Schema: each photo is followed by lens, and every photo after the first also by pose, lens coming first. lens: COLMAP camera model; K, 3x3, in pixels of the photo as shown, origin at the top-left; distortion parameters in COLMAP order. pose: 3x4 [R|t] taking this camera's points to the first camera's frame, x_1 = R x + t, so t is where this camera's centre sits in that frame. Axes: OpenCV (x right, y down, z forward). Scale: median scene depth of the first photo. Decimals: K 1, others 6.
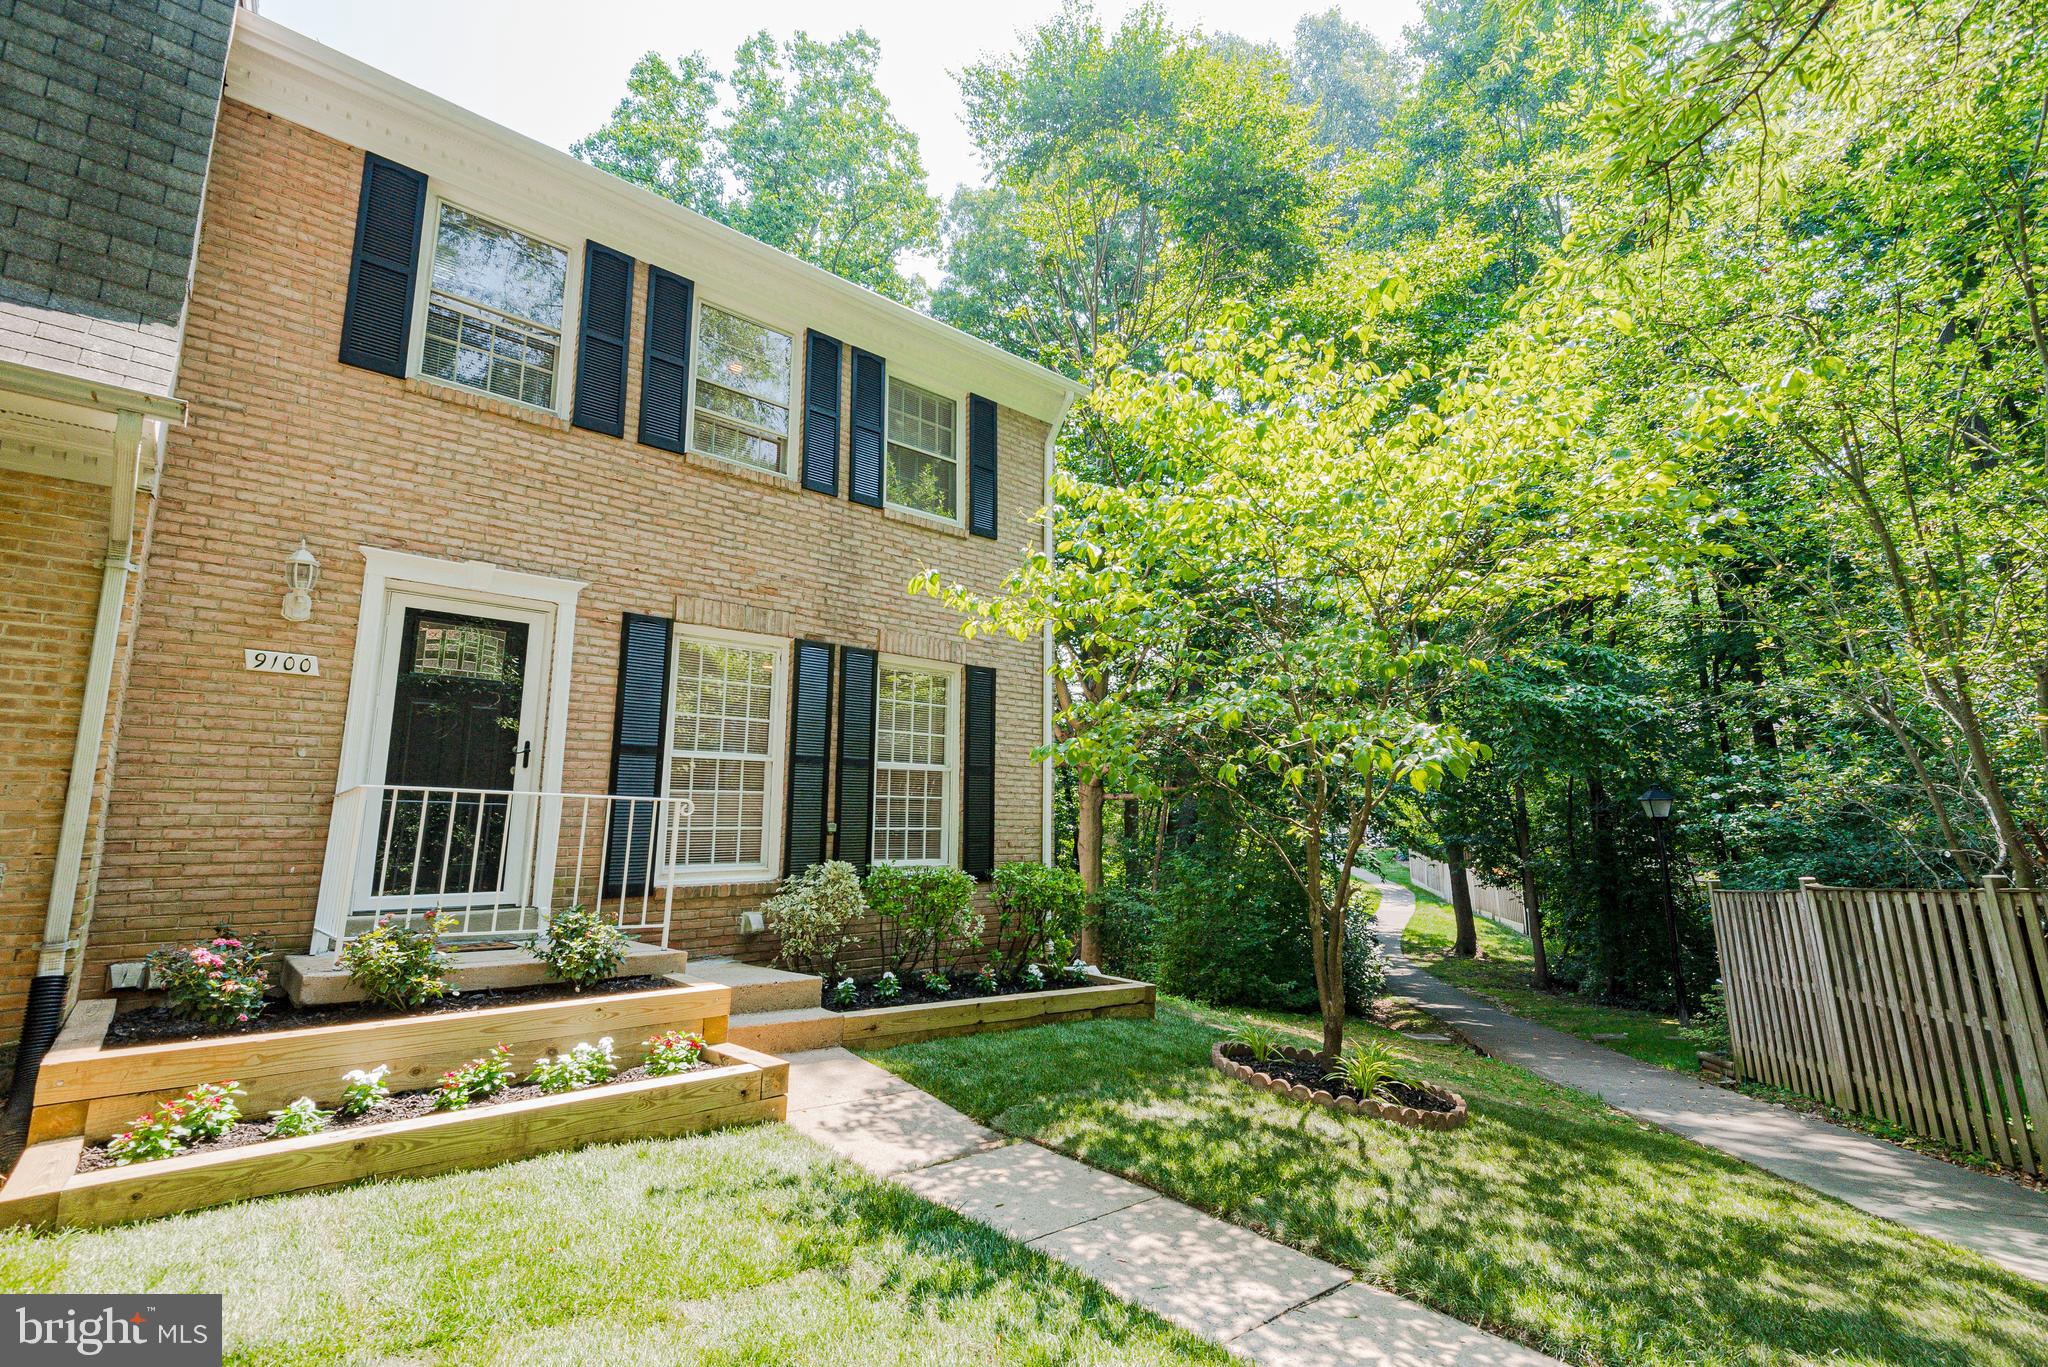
lens RADIAL K [[880.5, 0, 1024.0], [0, 880.5, 683.5], [0, 0, 1]] dist [0.022259, -0.013173]
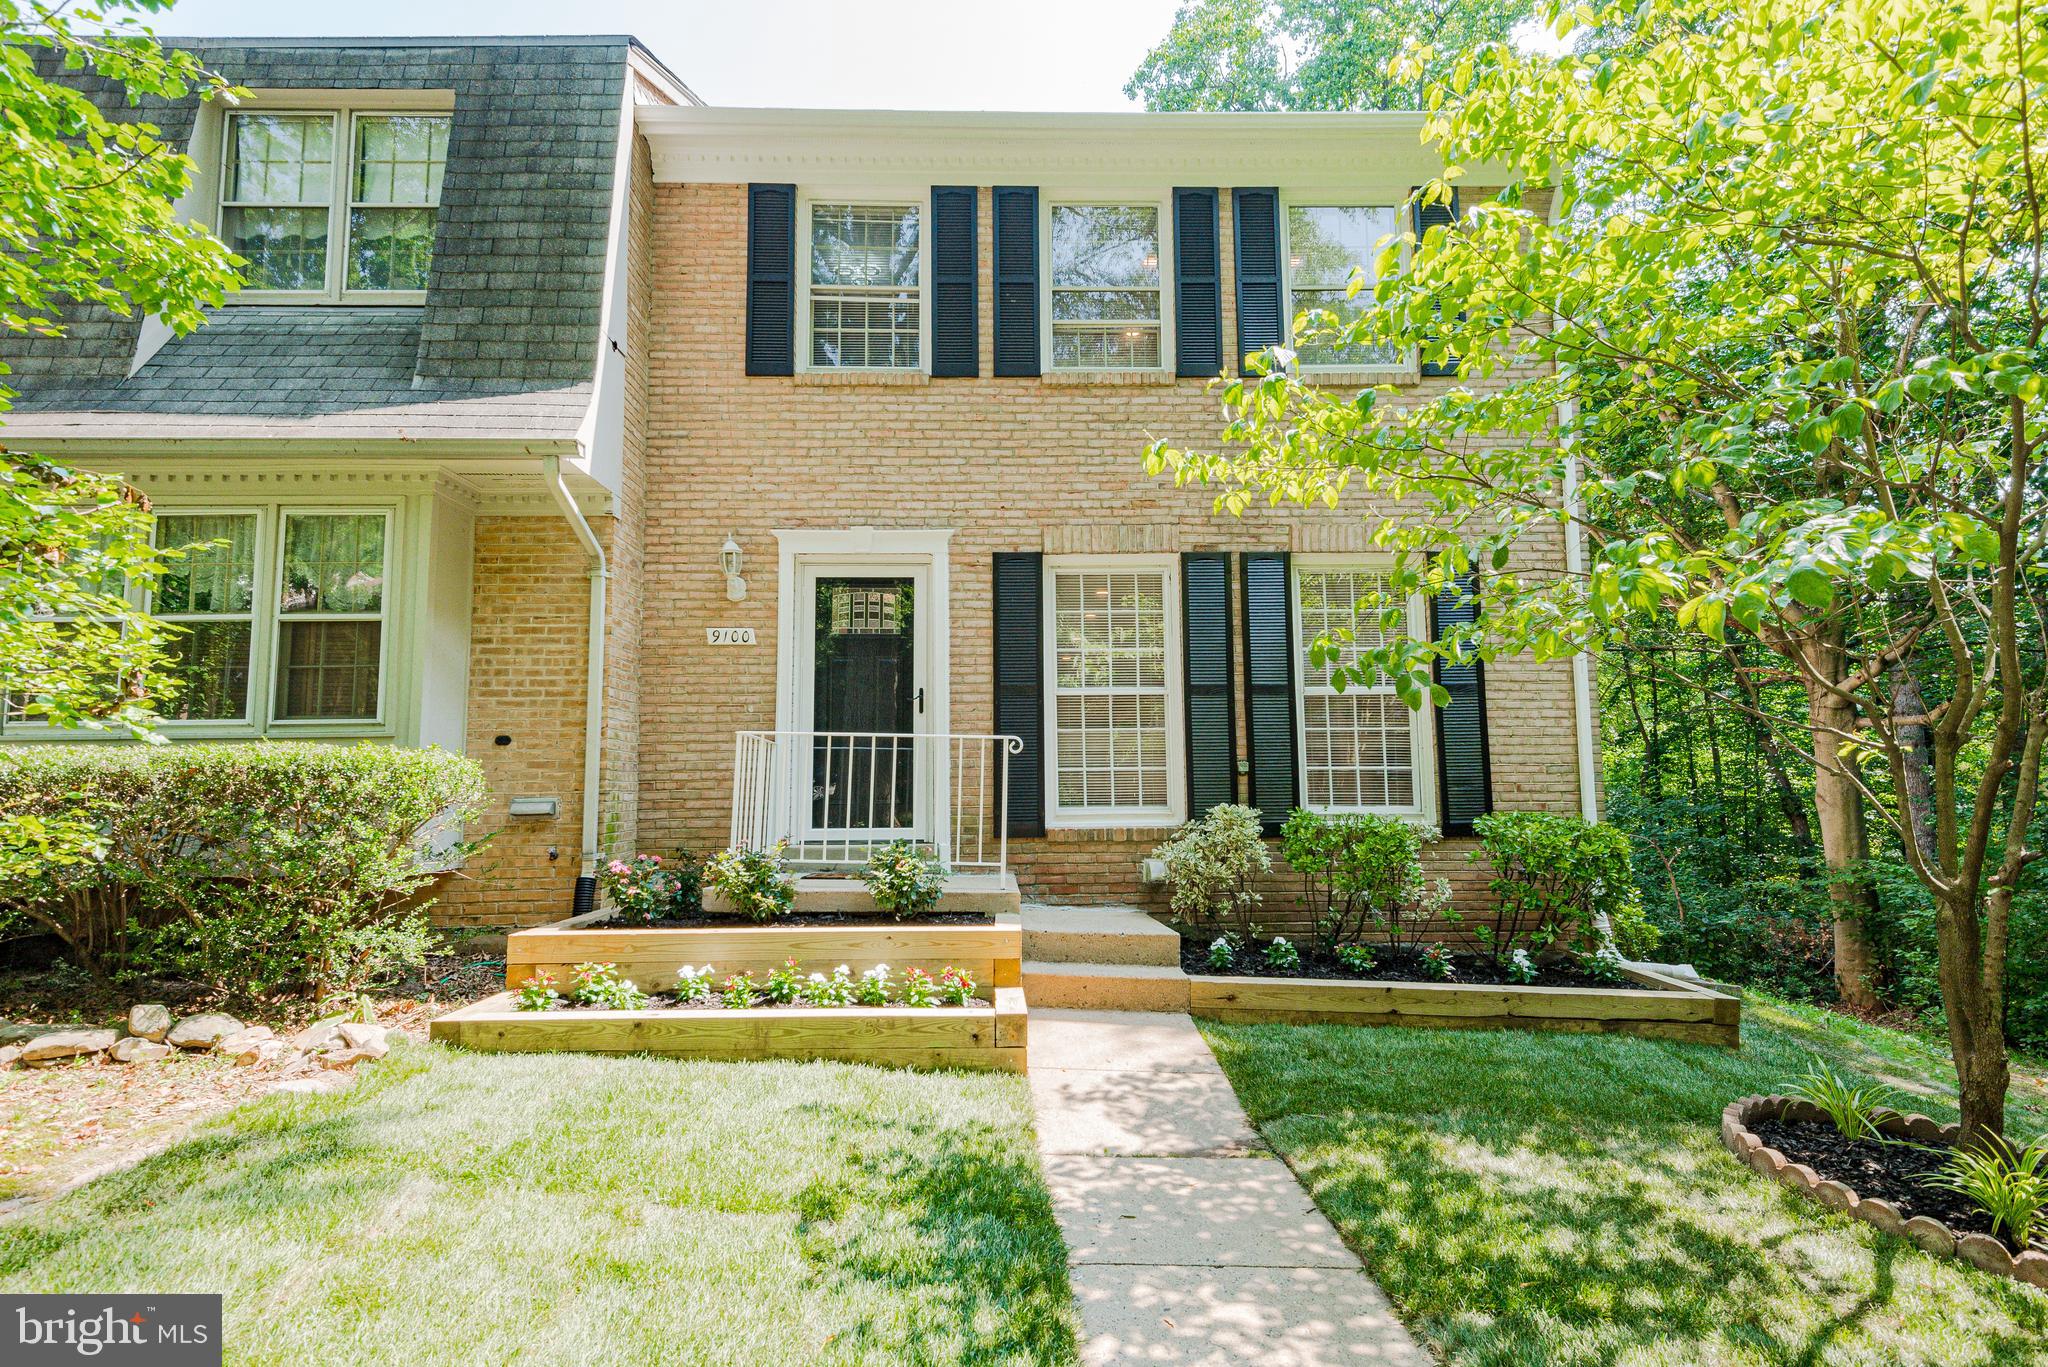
lens RADIAL K [[989.7, 0, 1032.5], [0, 989.7, 678.7], [0, 0, 1]] dist [0.031346, -0.026375]
pose [[0.778188, -0.074774, -0.623564, 0.286905], [0.111327, 0.993587, 0.019787, 0.046525], [0.618085, -0.084818, 0.781522, 0.164785]]
